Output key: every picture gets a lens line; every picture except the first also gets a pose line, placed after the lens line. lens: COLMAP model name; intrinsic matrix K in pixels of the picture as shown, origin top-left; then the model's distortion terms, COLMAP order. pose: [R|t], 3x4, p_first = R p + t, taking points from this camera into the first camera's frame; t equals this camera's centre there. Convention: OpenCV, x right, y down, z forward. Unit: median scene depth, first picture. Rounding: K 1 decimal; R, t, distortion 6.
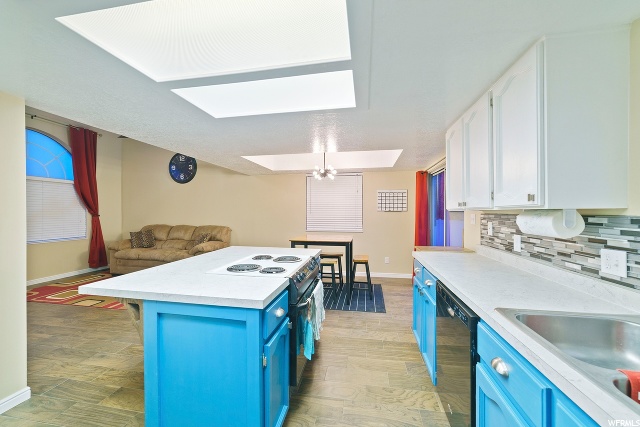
lens RADIAL K [[250.5, 0, 316.7], [0, 250.5, 210.1], [0, 0, 1]] dist [-0.023027, 0.008891]
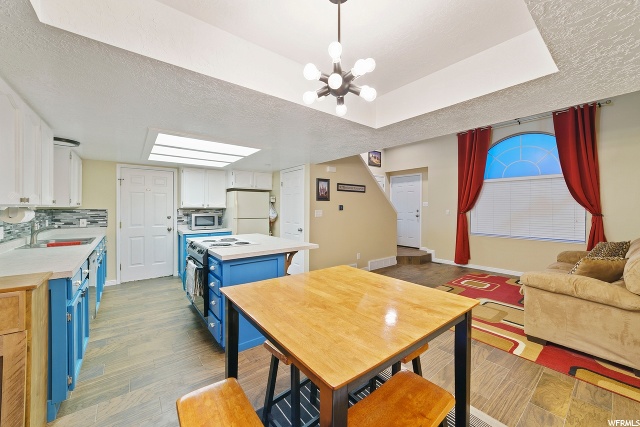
lens RADIAL K [[247.7, 0, 319.1], [0, 247.7, 210.8], [0, 0, 1]] dist [-0.023029, 0.008246]
pose [[-0.656316, 0.006705, -0.754457, 0.204508], [0.001847, 0.999972, 0.007280, 0.004164], [0.754484, 0.003384, -0.656309, 0.880897]]
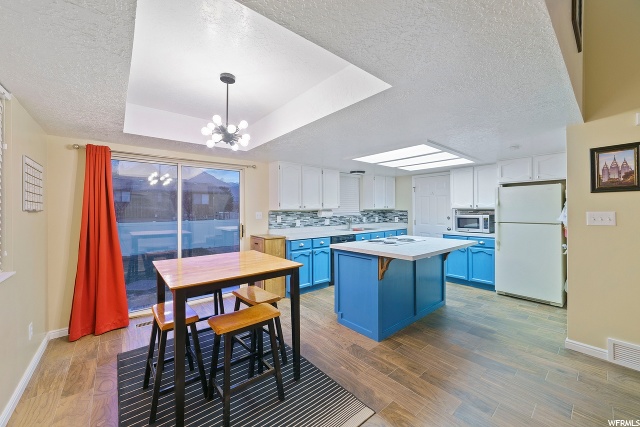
lens RADIAL K [[245.9, 0, 317.0], [0, 245.9, 211.3], [0, 0, 1]] dist [-0.022255, 0.006920]
pose [[-0.766900, 0.002410, 0.641762, -0.317244], [0.004089, 0.999991, 0.001130, 0.004690], [-0.641753, 0.003491, -0.766903, 0.939720]]
